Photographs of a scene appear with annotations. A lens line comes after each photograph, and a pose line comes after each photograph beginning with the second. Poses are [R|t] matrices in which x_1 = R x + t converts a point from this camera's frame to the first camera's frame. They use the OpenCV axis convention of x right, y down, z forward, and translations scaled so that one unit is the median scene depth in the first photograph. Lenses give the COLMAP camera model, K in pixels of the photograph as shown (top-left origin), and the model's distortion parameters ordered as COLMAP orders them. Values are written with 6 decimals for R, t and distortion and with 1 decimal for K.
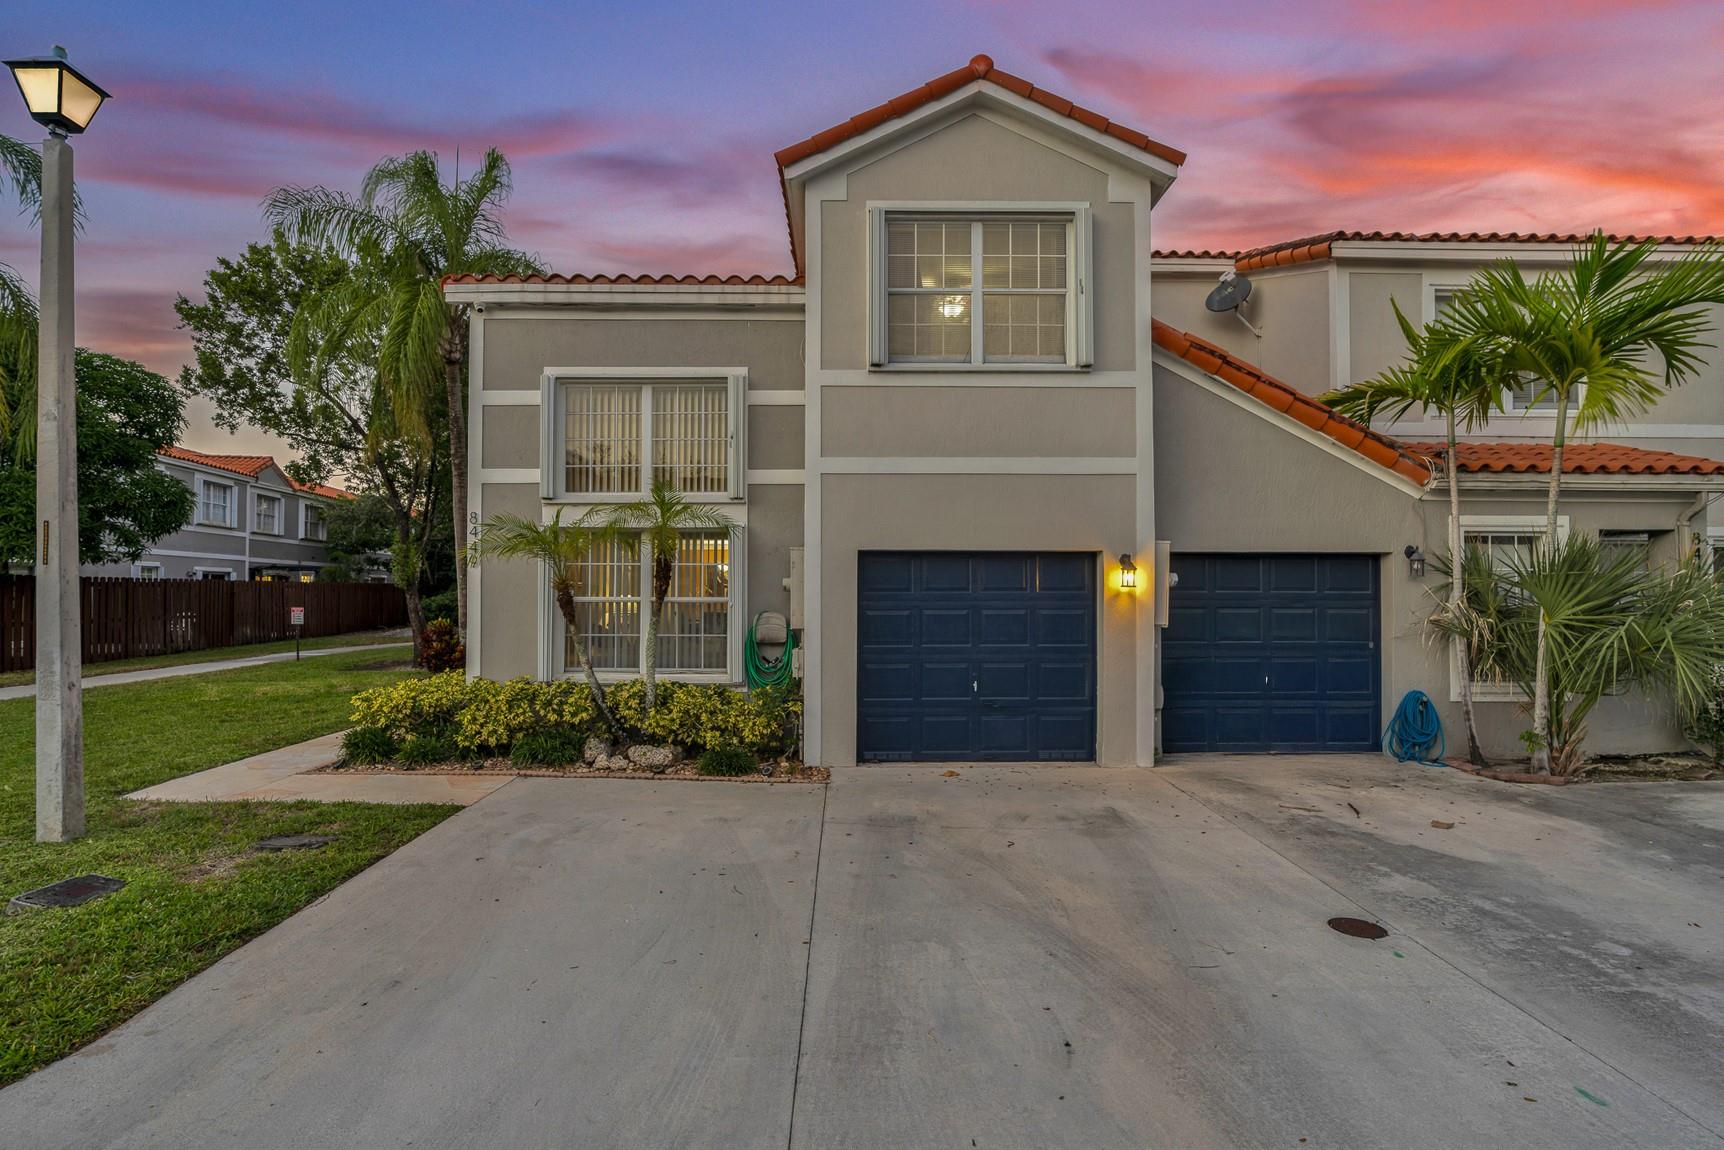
lens RADIAL K [[804.9, 0, 862.0], [0, 804.9, 575.0], [0, 0, 1]] dist [-0.013980, 0.001174]
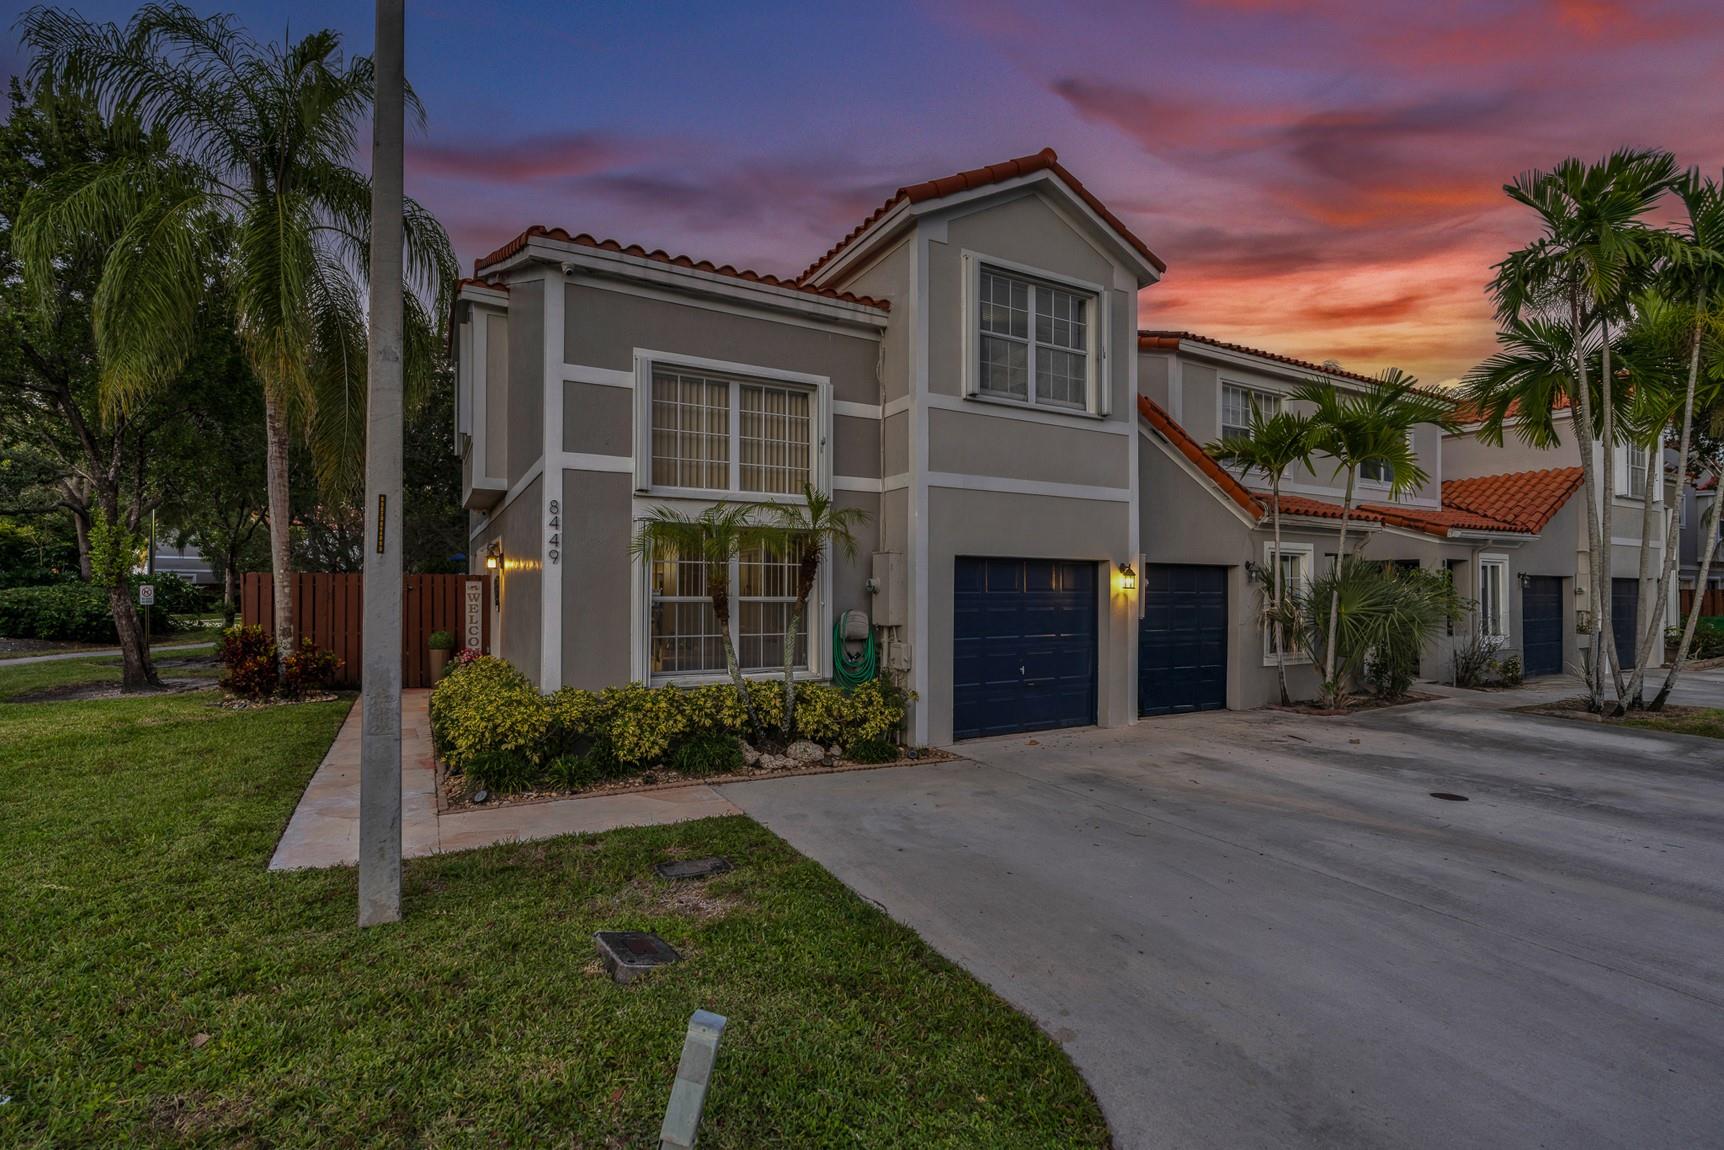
lens RADIAL K [[781.1, 0, 862.1], [0, 781.1, 580.4], [0, 0, 1]] dist [-0.003598, -0.000075]
pose [[0.878209, 0.009193, 0.478189, -0.644299], [-0.013500, 0.999893, 0.005569, 0.000428], [-0.478087, -0.011346, 0.878239, 0.089304]]
